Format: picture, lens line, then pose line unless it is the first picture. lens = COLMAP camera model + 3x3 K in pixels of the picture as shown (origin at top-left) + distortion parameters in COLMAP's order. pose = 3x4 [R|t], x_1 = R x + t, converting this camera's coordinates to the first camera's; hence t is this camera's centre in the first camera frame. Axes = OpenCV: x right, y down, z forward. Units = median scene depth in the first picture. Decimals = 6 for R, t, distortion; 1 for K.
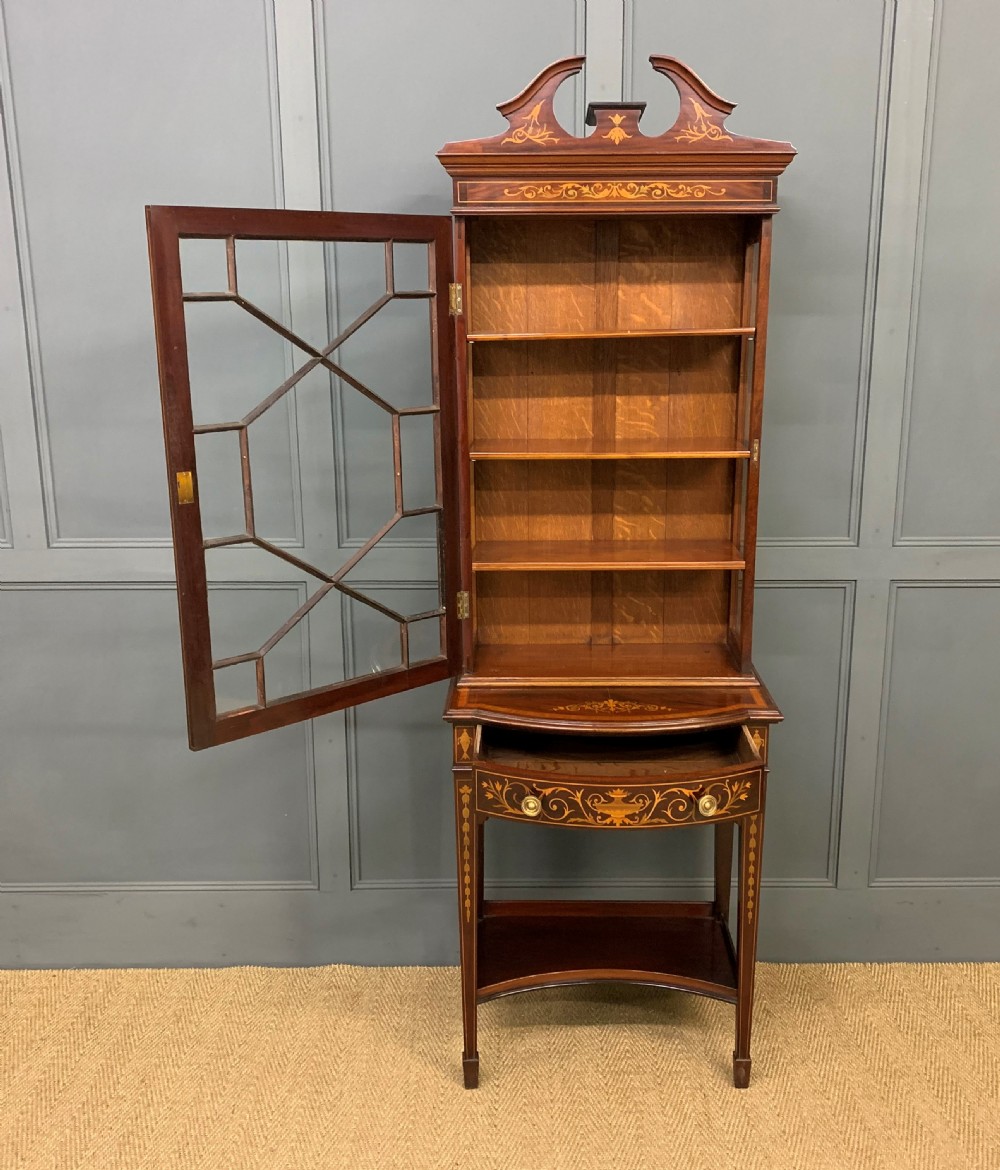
lens RADIAL K [[1217.1, 0, 538.9], [0, 1217.1, 571.8], [0, 0, 1]] dist [0.040759, 0.000000]
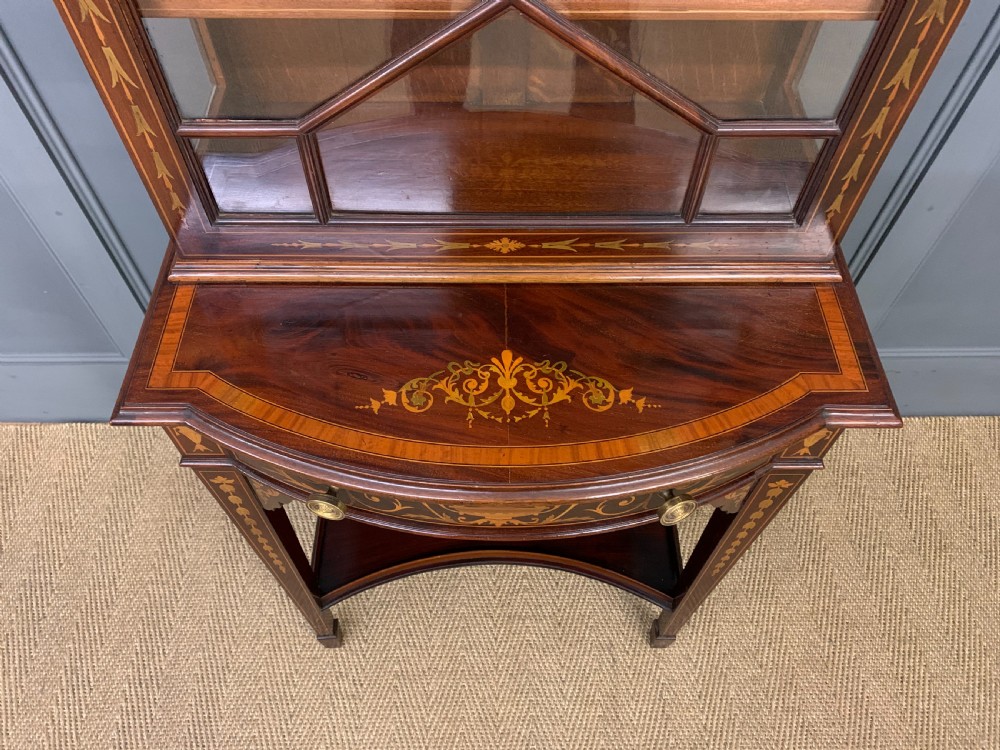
lens RADIAL K [[772.9, 0, 489.9], [0, 772.9, 373.3], [0, 0, 1]] dist [0.018973, -0.006853]
pose [[0.999981, 0.006008, 0.001115, 0.053877], [-0.005189, 0.738588, 0.674137, -0.078501], [0.003227, -0.674131, 0.738605, 0.805544]]
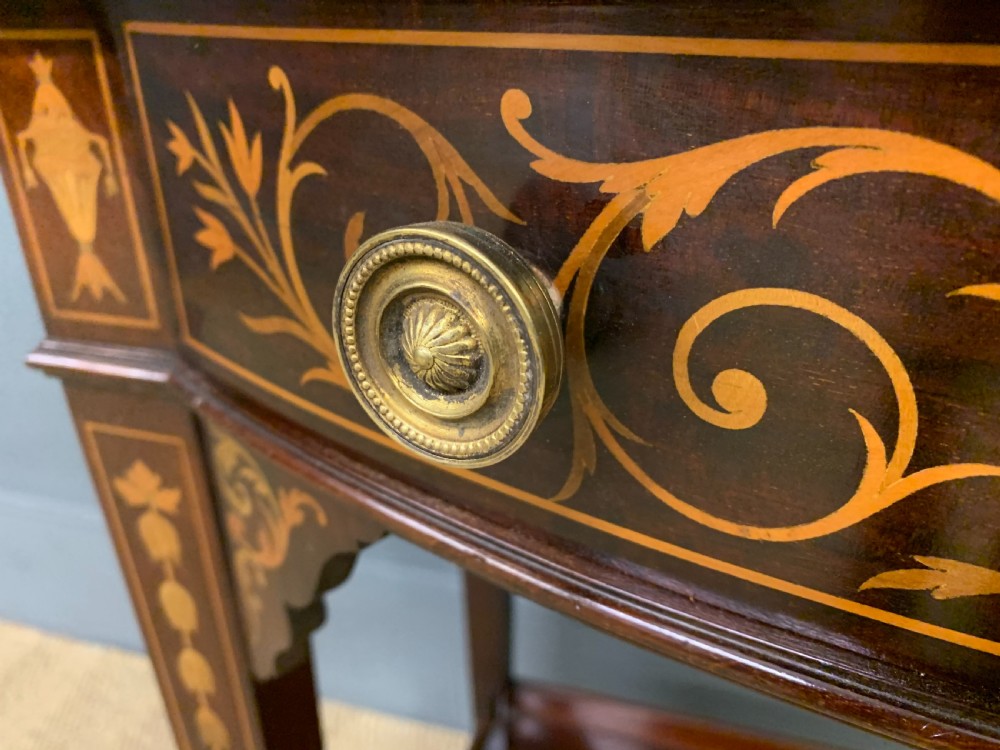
lens RADIAL K [[772.9, 0, 508.6], [0, 772.9, 363.7], [0, 0, 1]] dist [0.018973, -0.006853]
pose [[0.960253, 0.114294, -0.254658, 0.009666], [-0.061297, 0.976401, 0.207086, 0.141800], [0.272317, -0.183245, 0.944598, 0.939998]]
